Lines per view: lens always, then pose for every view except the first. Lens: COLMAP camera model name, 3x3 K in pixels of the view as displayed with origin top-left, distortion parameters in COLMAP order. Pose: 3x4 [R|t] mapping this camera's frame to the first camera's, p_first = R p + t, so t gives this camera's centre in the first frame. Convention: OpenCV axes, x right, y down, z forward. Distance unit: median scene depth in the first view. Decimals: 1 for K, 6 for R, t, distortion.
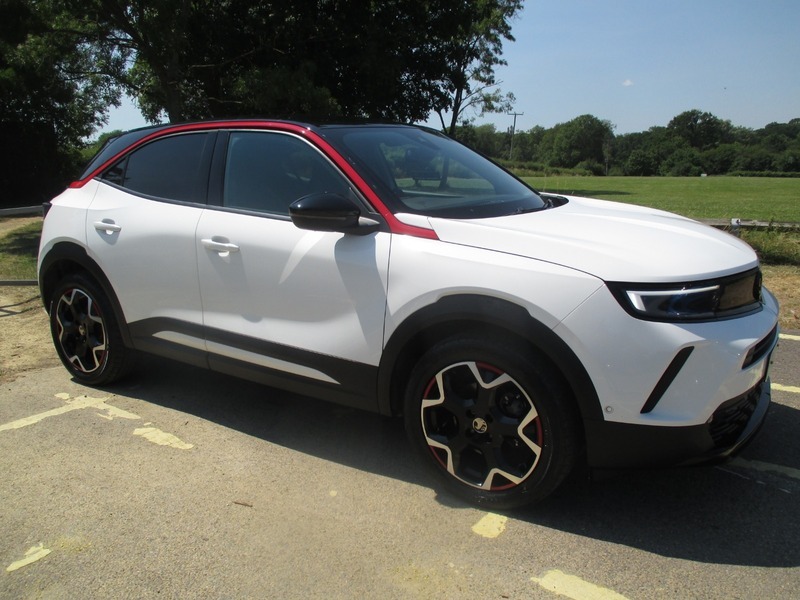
lens RADIAL K [[668.7, 0, 410.2], [0, 668.7, 342.0], [0, 0, 1]] dist [-0.035396, -0.004446]
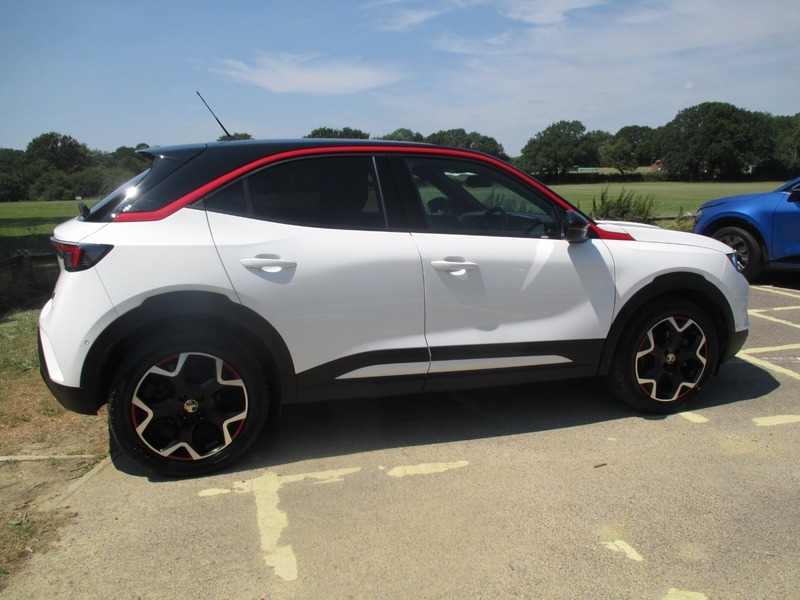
lens RADIAL K [[668.7, 0, 406.5], [0, 668.7, 344.9], [0, 0, 1]] dist [-0.035396, -0.004446]
pose [[0.617610, -0.186058, 0.764160, -1.236891], [0.207367, 0.975757, 0.069980, -0.118706], [-0.758655, 0.115241, 0.641219, 0.422030]]
